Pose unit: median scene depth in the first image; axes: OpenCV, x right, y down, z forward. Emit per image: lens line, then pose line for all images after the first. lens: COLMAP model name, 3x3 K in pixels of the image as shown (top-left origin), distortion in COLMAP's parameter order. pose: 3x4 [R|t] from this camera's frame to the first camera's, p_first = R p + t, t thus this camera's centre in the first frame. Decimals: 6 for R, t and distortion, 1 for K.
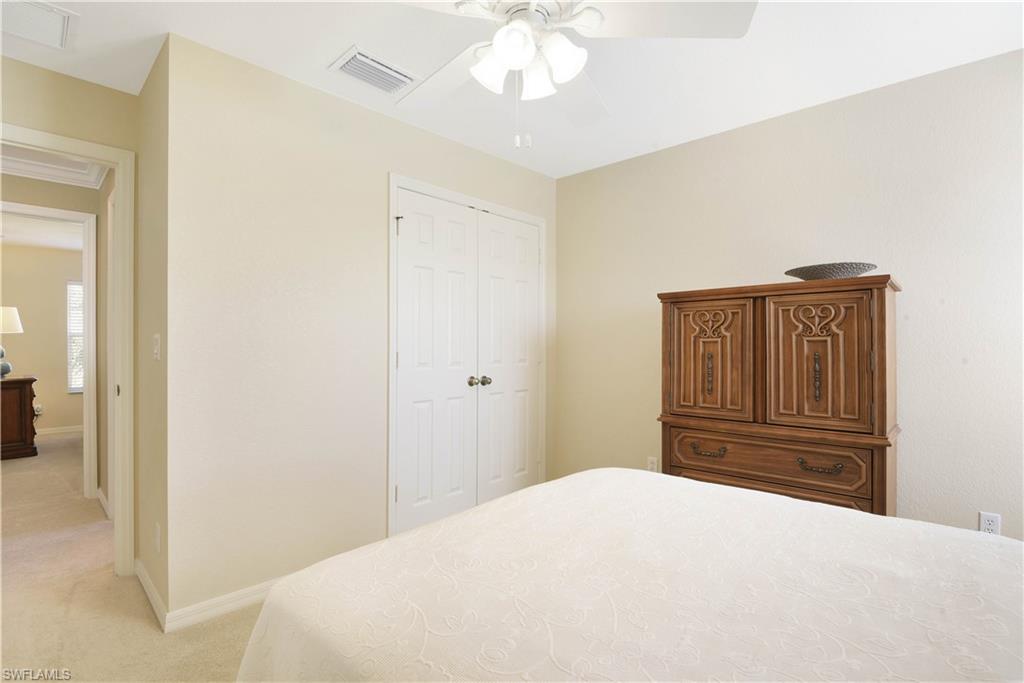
lens RADIAL K [[481.5, 0, 508.0], [0, 481.5, 337.5], [0, 0, 1]] dist [-0.027390, -0.003385]
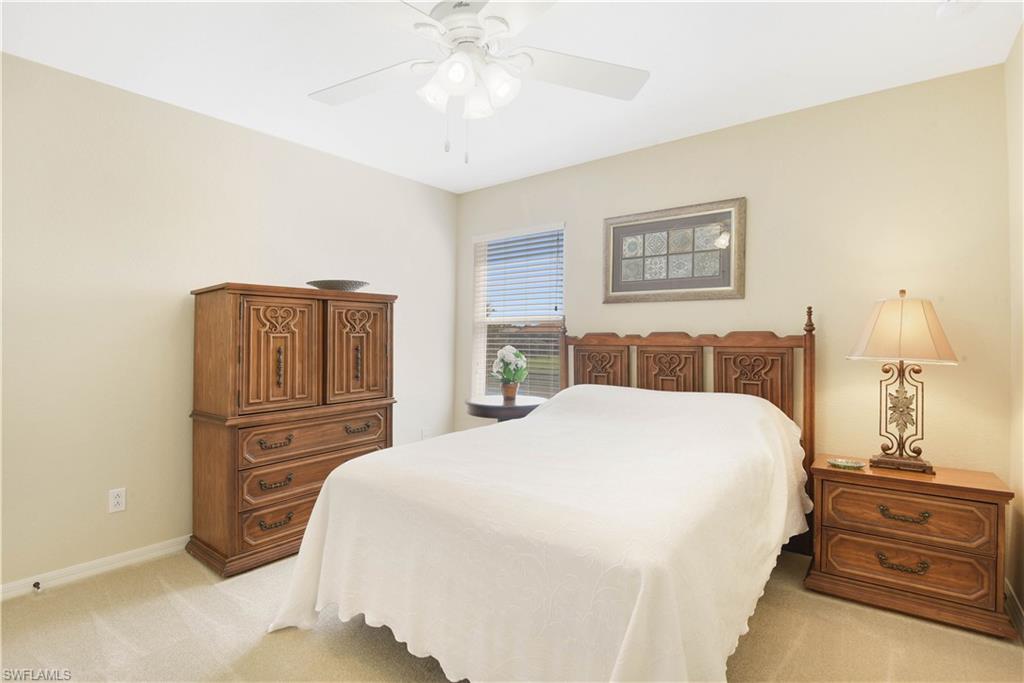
lens RADIAL K [[481.5, 0, 508.6], [0, 481.5, 340.3], [0, 0, 1]] dist [-0.027390, -0.003385]
pose [[-0.108287, -0.000041, 0.994120, -0.705730], [-0.006574, 0.999978, -0.000674, 0.014122], [-0.994098, -0.006608, -0.108285, 0.656797]]
